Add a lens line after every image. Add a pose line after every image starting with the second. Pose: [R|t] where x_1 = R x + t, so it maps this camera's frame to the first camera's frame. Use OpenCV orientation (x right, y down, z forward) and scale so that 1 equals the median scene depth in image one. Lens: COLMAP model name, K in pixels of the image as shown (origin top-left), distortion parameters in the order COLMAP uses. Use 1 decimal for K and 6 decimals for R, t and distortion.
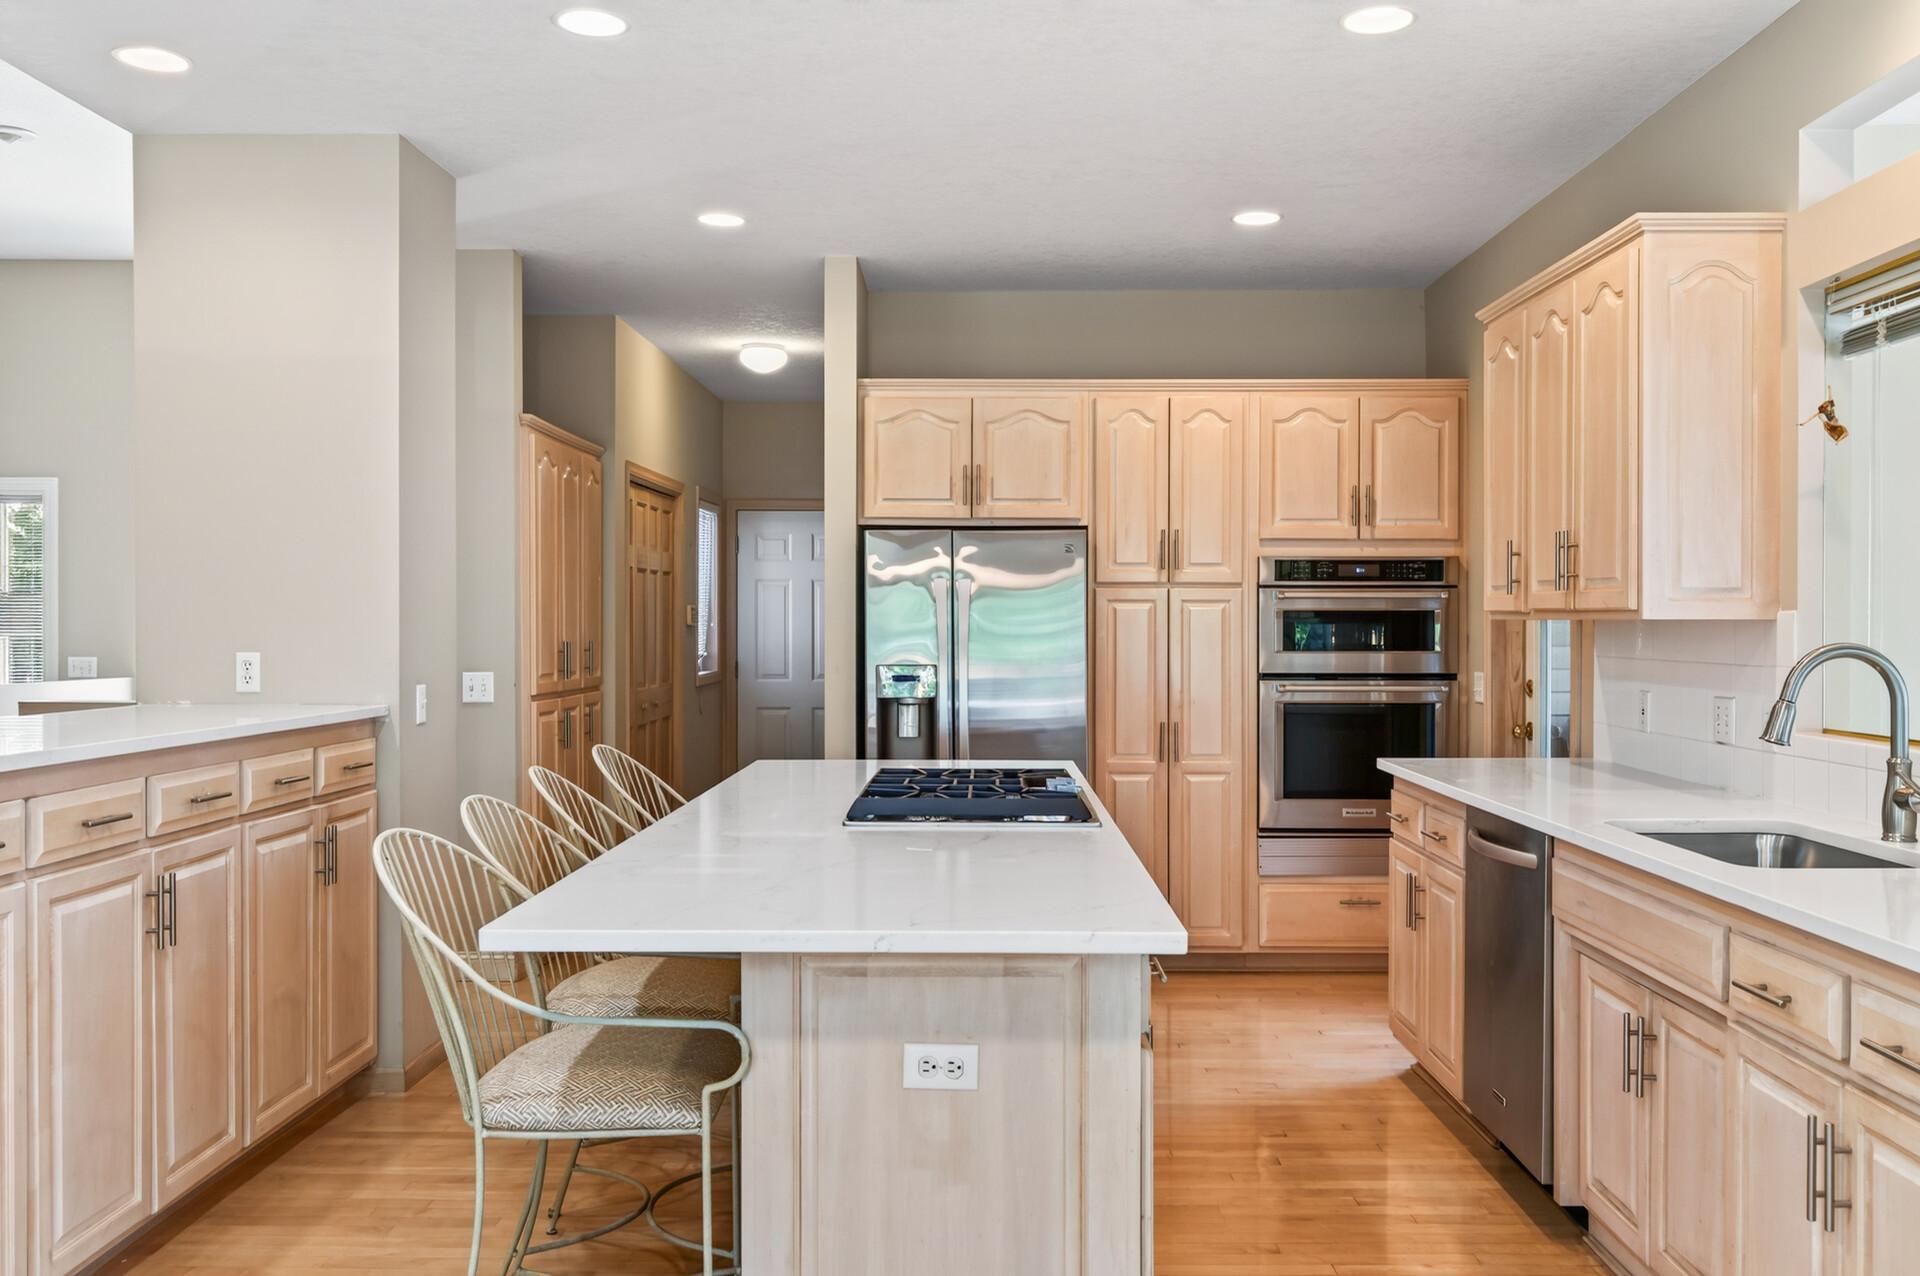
lens RADIAL K [[1637.5, 0, 960.9], [0, 1637.5, 642.9], [0, 0, 1]] dist [0.015953, -0.036901]
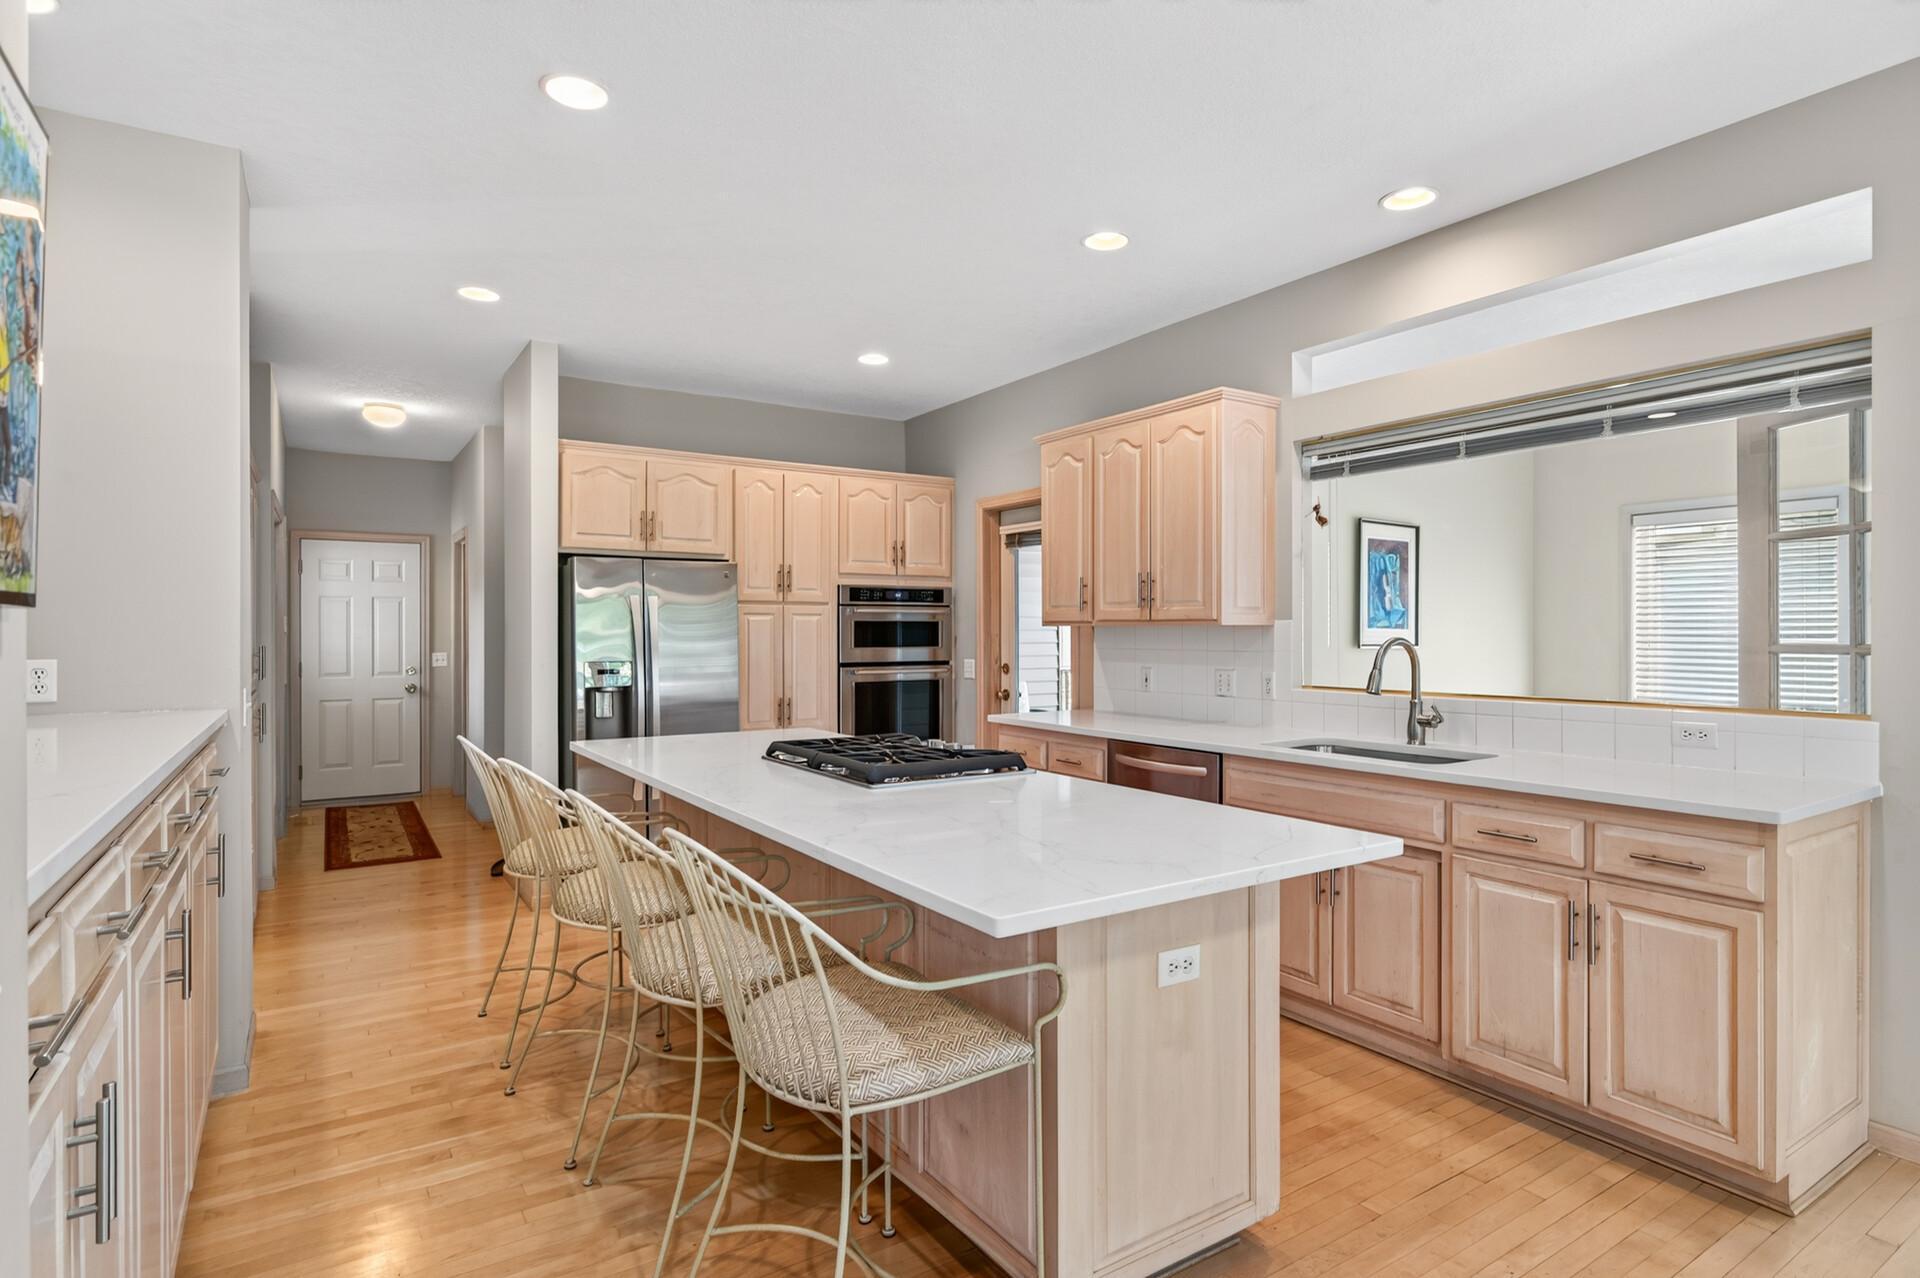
lens RADIAL K [[1004.6, 0, 962.1], [0, 1004.6, 639.6], [0, 0, 1]] dist [-0.009457, 0.003083]
pose [[0.829747, -0.006632, 0.558101, -0.246035], [0.009107, 0.999957, -0.001657, 0.000084], [-0.558066, 0.006457, 0.829772, 0.179962]]
